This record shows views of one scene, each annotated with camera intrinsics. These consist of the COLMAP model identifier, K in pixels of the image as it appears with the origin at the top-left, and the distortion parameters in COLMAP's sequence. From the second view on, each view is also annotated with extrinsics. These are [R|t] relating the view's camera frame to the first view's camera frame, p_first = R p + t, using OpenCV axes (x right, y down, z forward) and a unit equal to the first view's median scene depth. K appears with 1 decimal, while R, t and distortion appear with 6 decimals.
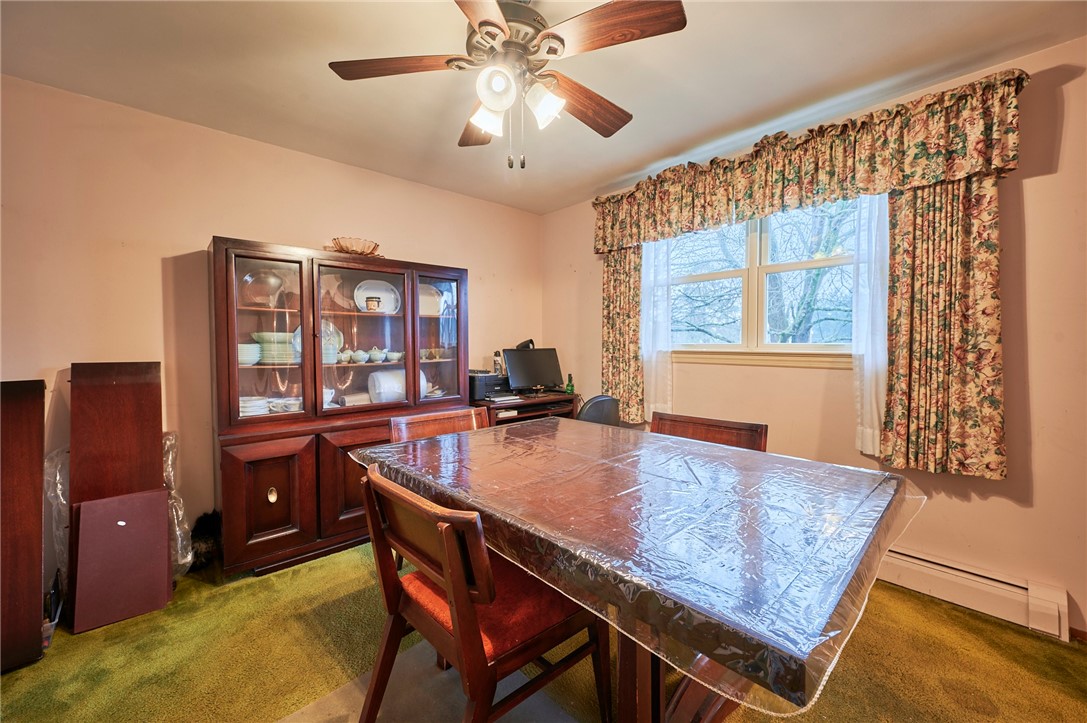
lens RADIAL K [[425.3, 0, 549.1], [0, 425.3, 354.0], [0, 0, 1]] dist [-0.004284, 0.000423]
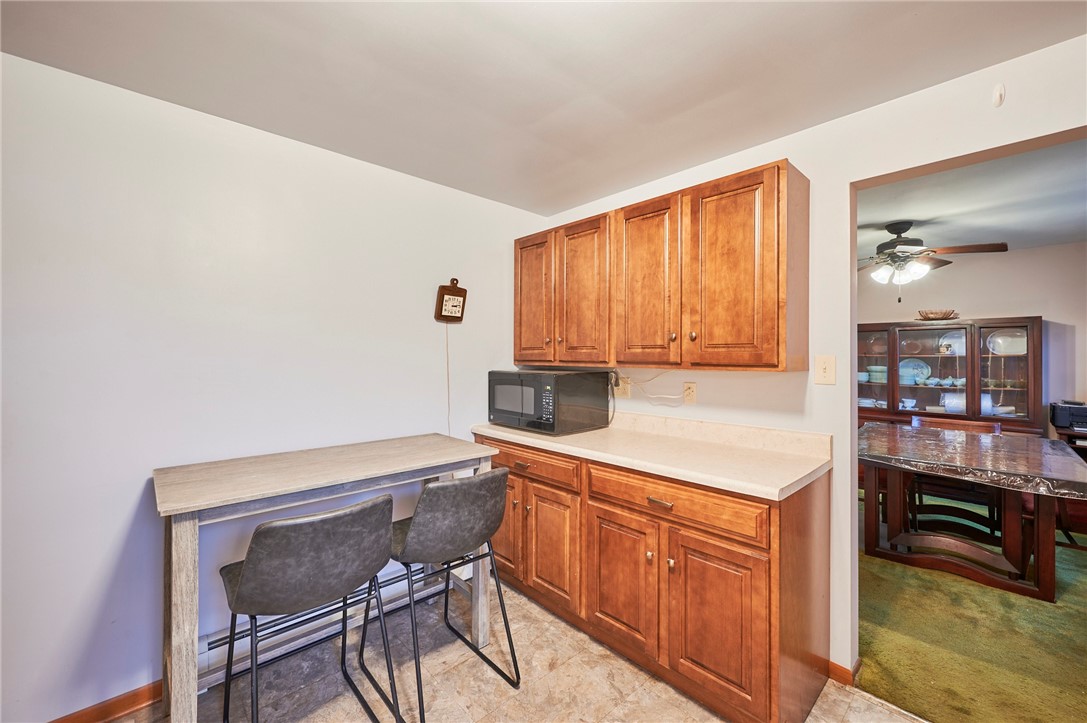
lens RADIAL K [[425.3, 0, 552.0], [0, 425.3, 358.7], [0, 0, 1]] dist [-0.004284, 0.000423]
pose [[0.014830, 0.007821, -0.999859, 1.378927], [-0.034631, 0.999373, 0.007303, -0.052278], [0.999290, 0.034518, 0.015092, -0.566212]]
